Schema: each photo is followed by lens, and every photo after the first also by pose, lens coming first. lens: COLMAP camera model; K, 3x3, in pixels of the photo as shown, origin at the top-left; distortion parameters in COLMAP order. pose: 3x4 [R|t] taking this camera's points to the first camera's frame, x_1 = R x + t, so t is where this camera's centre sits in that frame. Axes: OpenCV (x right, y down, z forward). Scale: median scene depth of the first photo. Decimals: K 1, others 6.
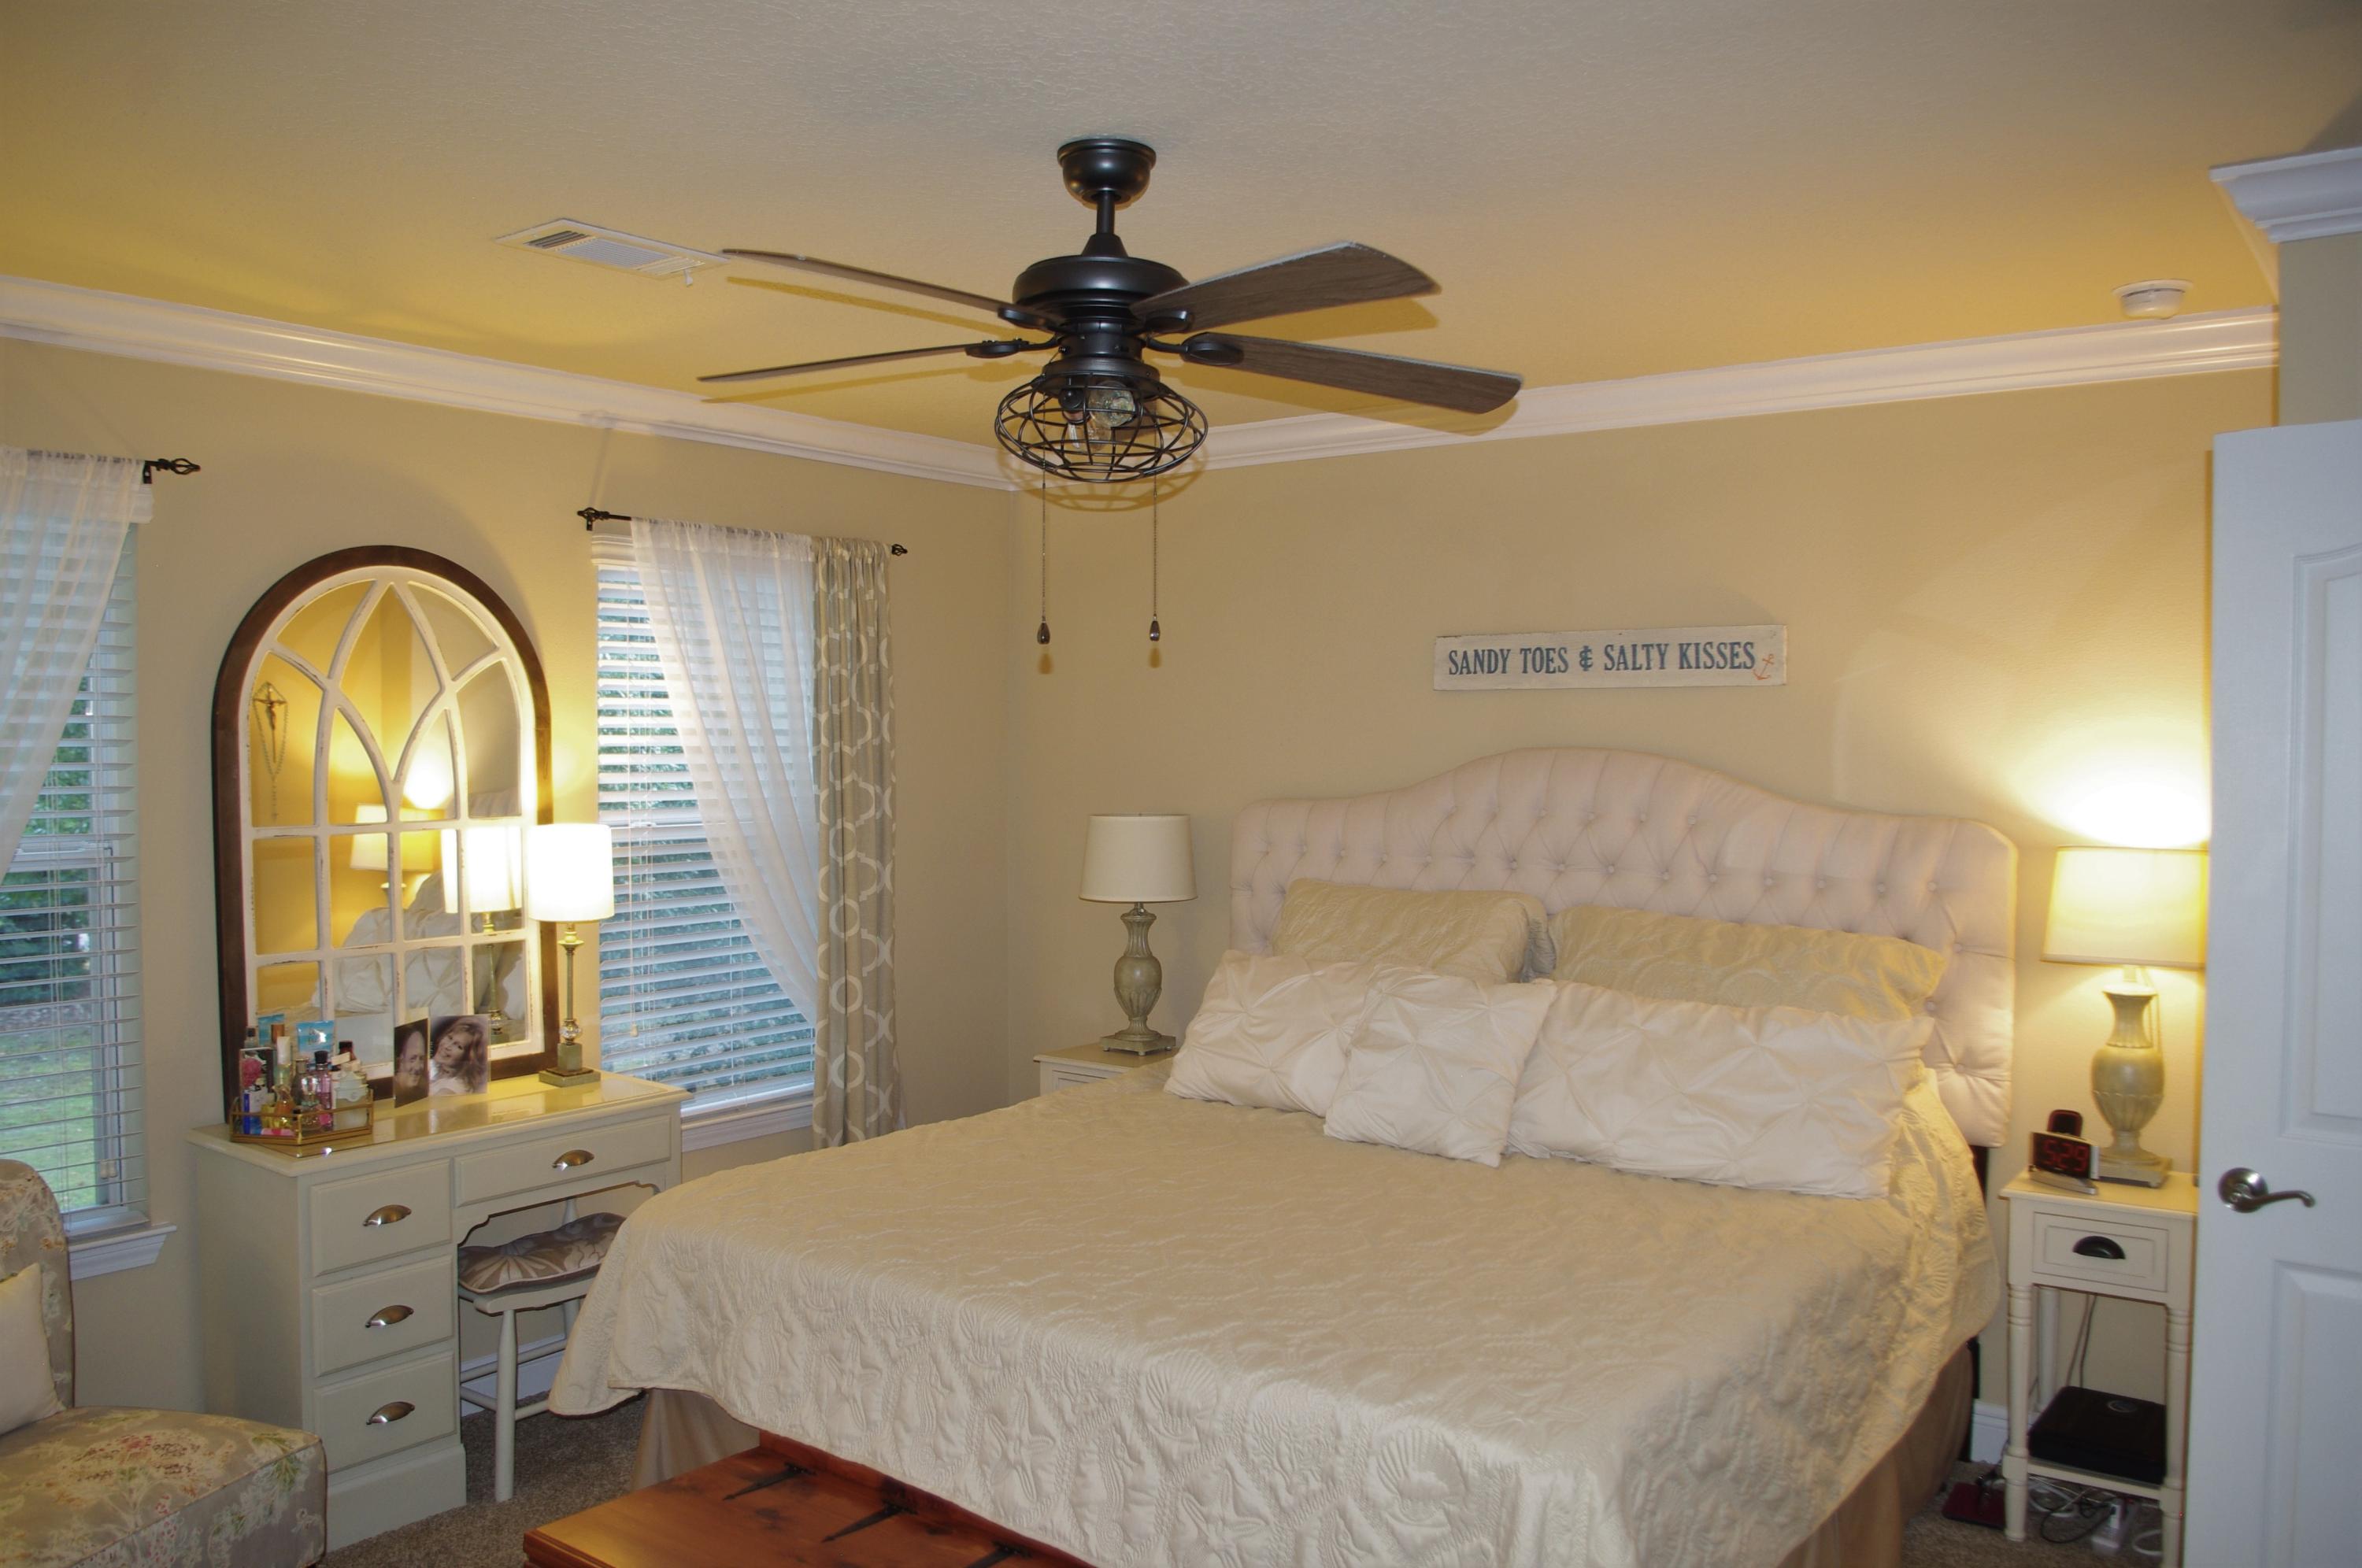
lens RADIAL K [[1844.8, 0, 1156.5], [0, 1844.8, 781.1], [0, 0, 1]] dist [-0.076252, 0.031130]
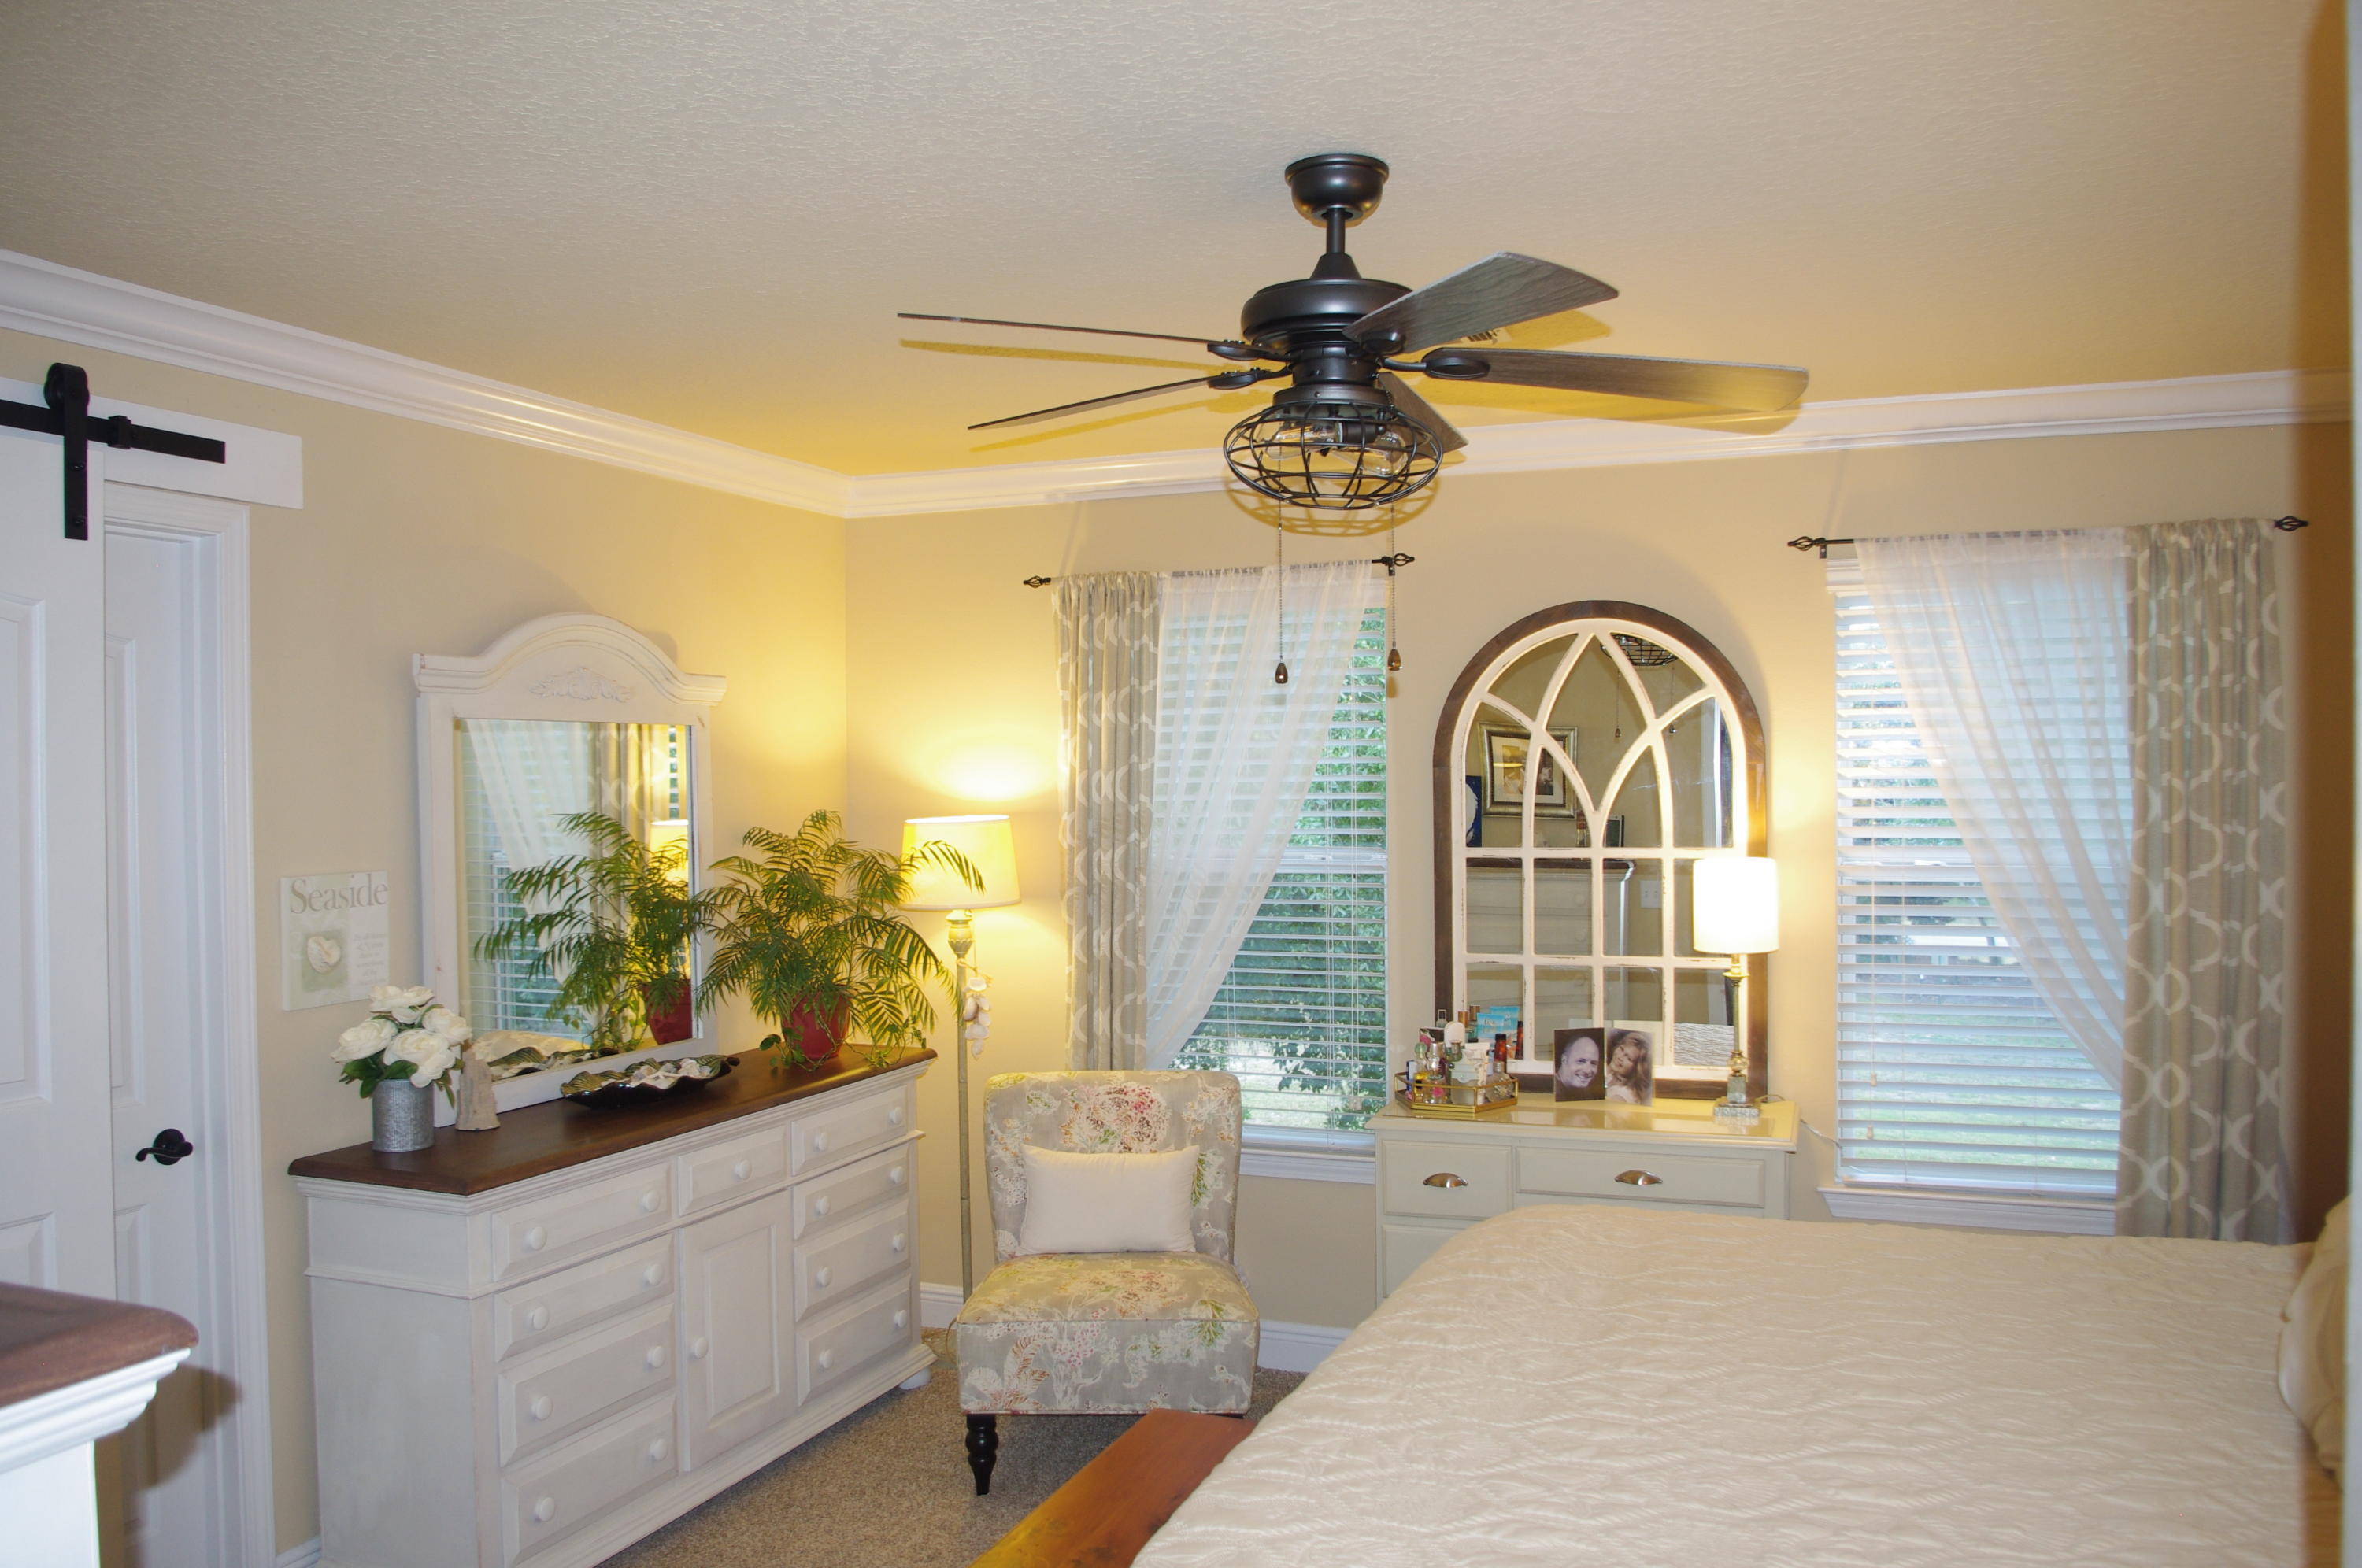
lens RADIAL K [[1844.8, 0, 1157.8], [0, 1844.8, 778.8], [0, 0, 1]] dist [-0.076252, 0.031130]
pose [[0.268234, 0.000927, -0.963353, 0.588288], [-0.014643, 0.999888, -0.003115, -0.012364], [0.963243, 0.014942, 0.268217, 0.439457]]
